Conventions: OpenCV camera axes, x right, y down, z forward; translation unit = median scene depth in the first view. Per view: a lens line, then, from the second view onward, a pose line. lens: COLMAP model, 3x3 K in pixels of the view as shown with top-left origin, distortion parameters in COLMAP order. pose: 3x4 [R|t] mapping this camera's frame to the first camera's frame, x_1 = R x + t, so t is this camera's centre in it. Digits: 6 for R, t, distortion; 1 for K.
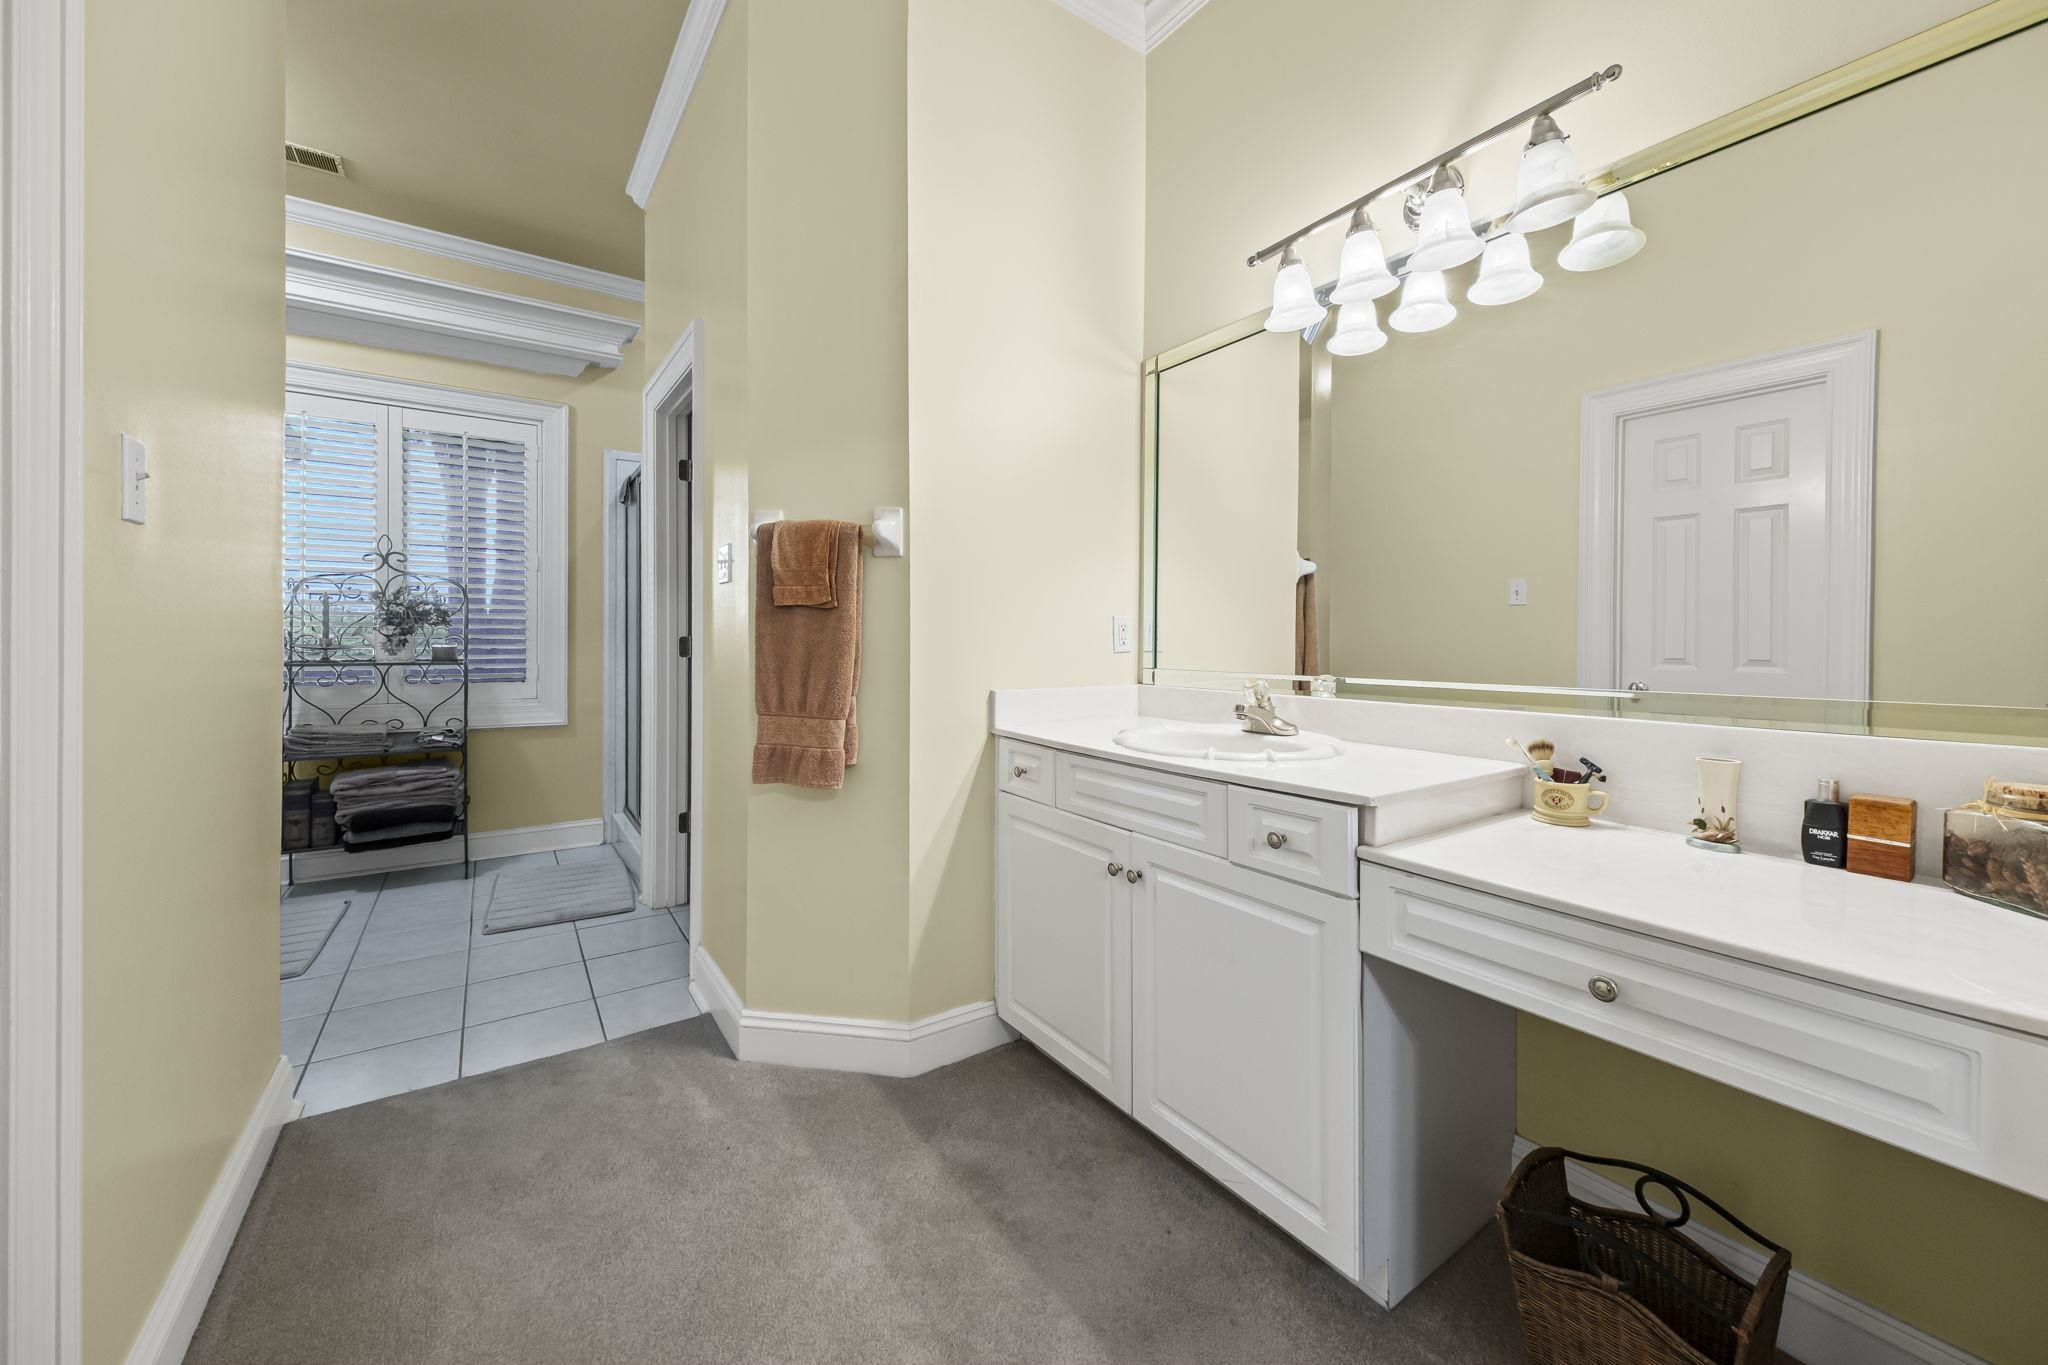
lens RADIAL K [[778.3, 0, 1032.7], [0, 778.3, 646.3], [0, 0, 1]] dist [0.007289, -0.000385]
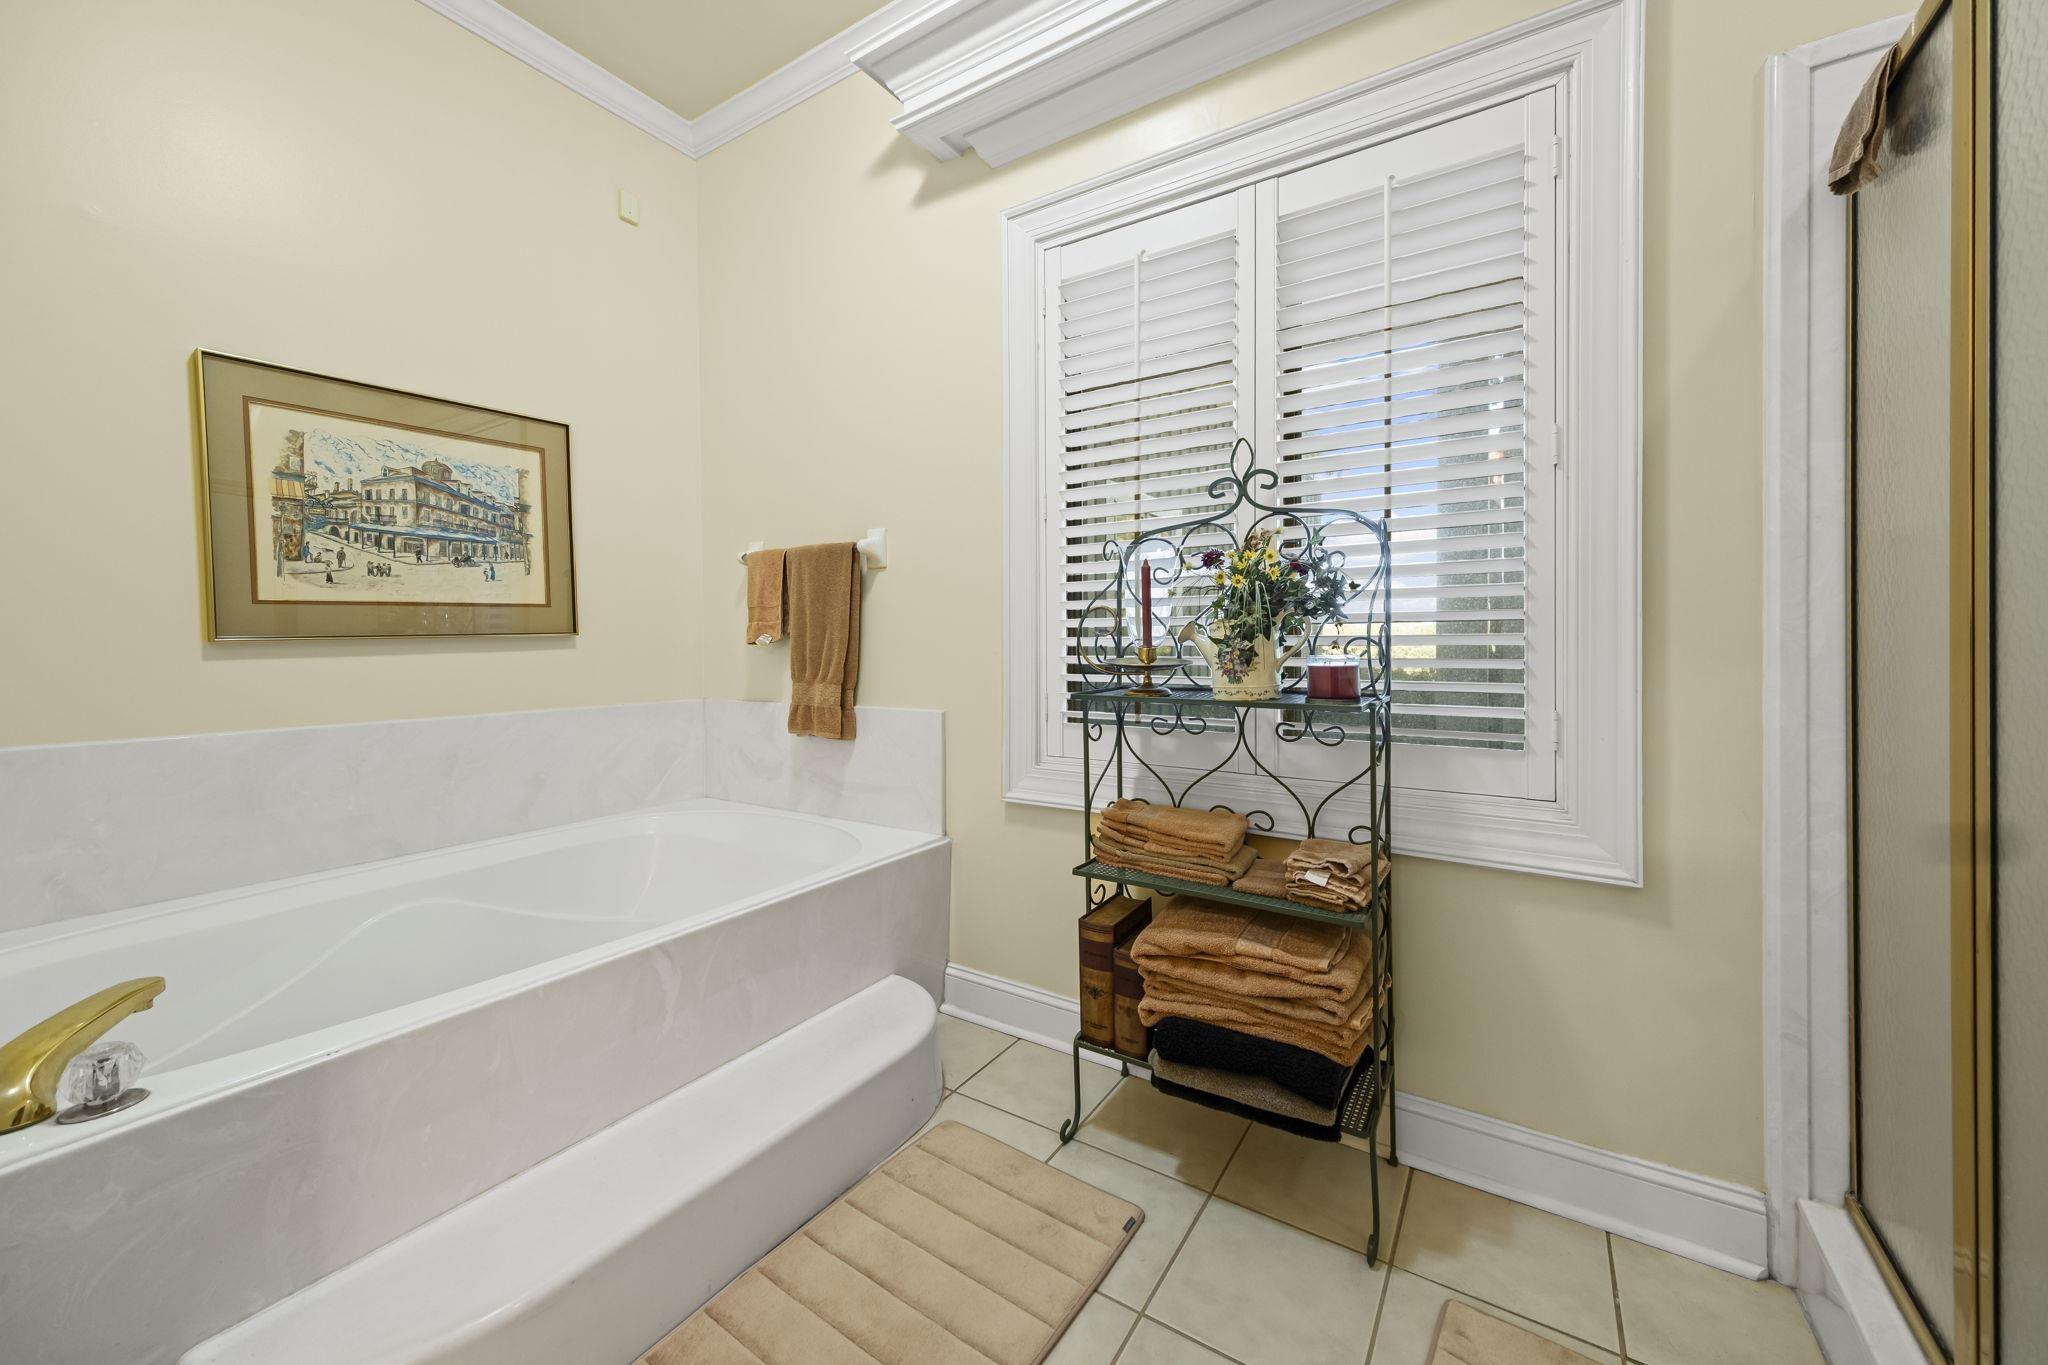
lens RADIAL K [[778.3, 0, 1032.7], [0, 778.3, 646.3], [0, 0, 1]] dist [0.007289, -0.000385]
pose [[0.395048, -0.002603, -0.918657, -0.437023], [-0.003606, 0.999984, -0.004384, -0.007890], [0.918653, 0.005045, 0.395032, 0.698833]]
